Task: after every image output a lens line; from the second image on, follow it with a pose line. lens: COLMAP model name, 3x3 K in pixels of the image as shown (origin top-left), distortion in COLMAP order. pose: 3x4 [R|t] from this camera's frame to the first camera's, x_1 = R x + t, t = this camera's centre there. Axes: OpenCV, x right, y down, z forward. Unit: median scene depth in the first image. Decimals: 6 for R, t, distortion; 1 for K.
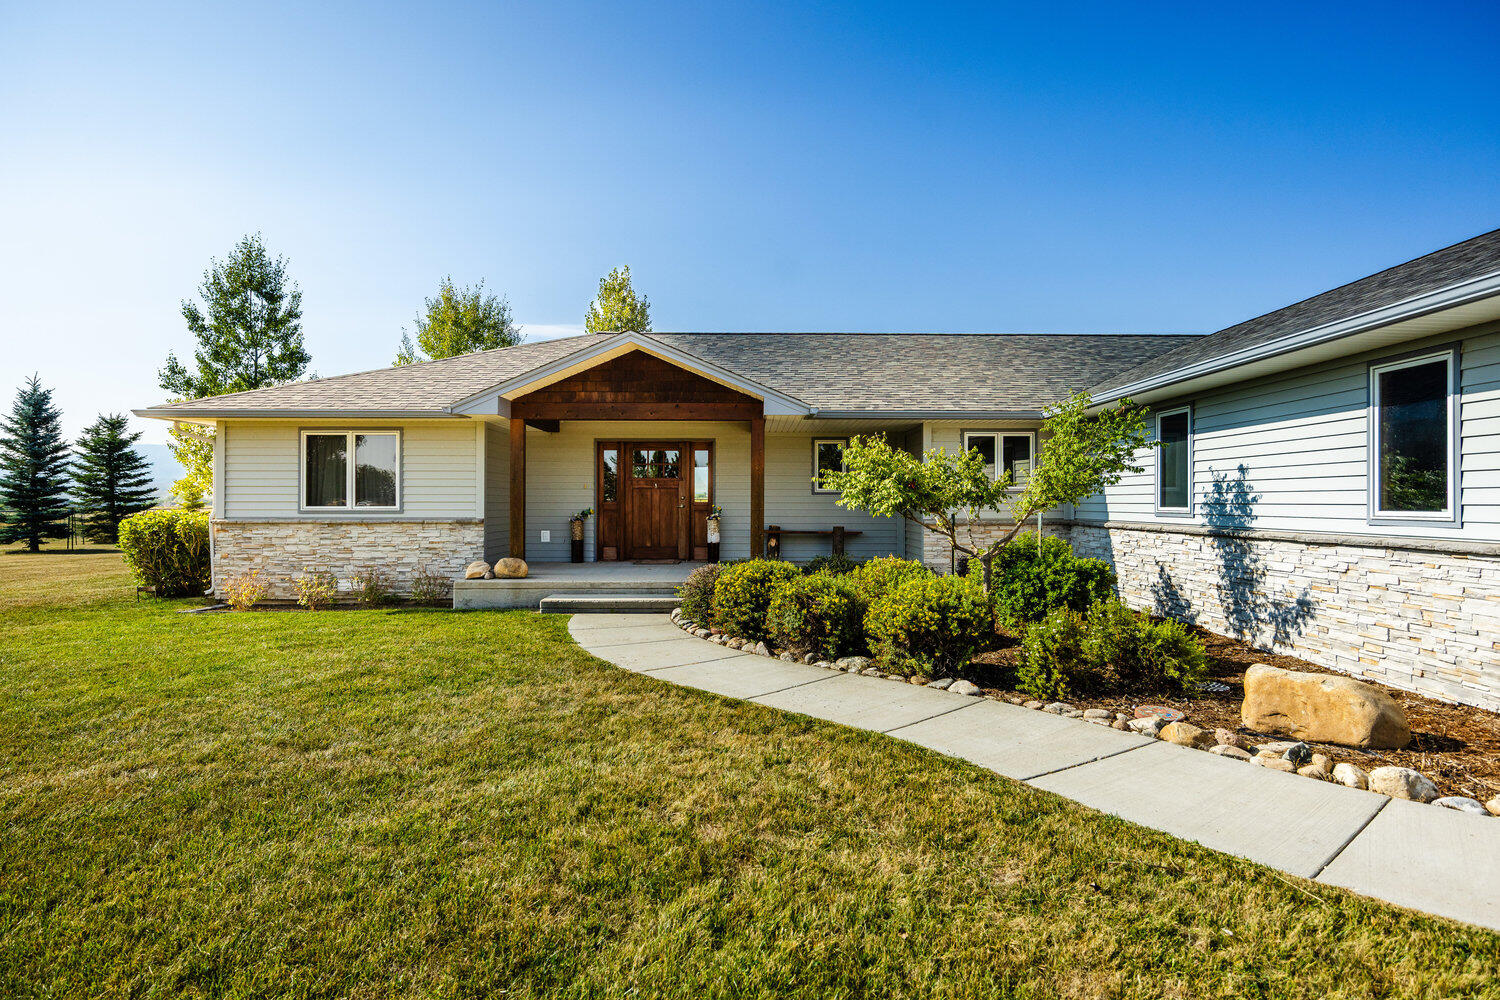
lens RADIAL K [[805.7, 0, 742.5], [0, 805.7, 499.8], [0, 0, 1]] dist [0.002972, -0.000915]
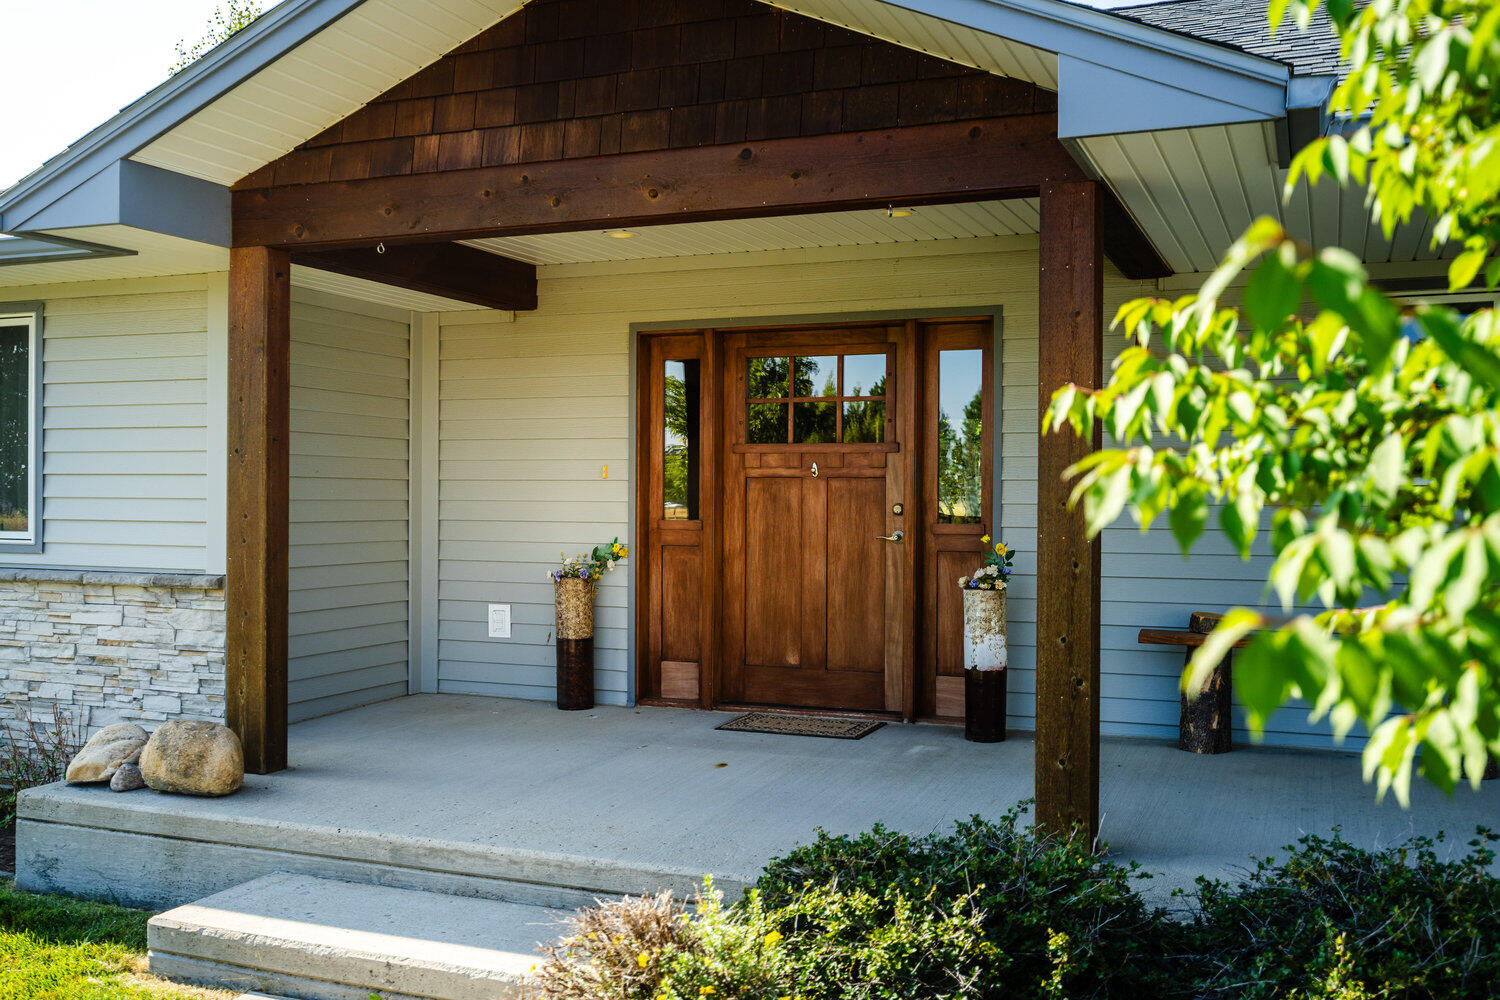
lens RADIAL K [[1415.9, 0, 752.9], [0, 1415.9, 493.6], [0, 0, 1]] dist [0.014991, 0.000000]
pose [[0.924528, 0.004269, -0.381091, 0.087200], [-0.003386, 0.999990, 0.002989, -0.011156], [0.381100, -0.001473, 0.924533, 0.556147]]
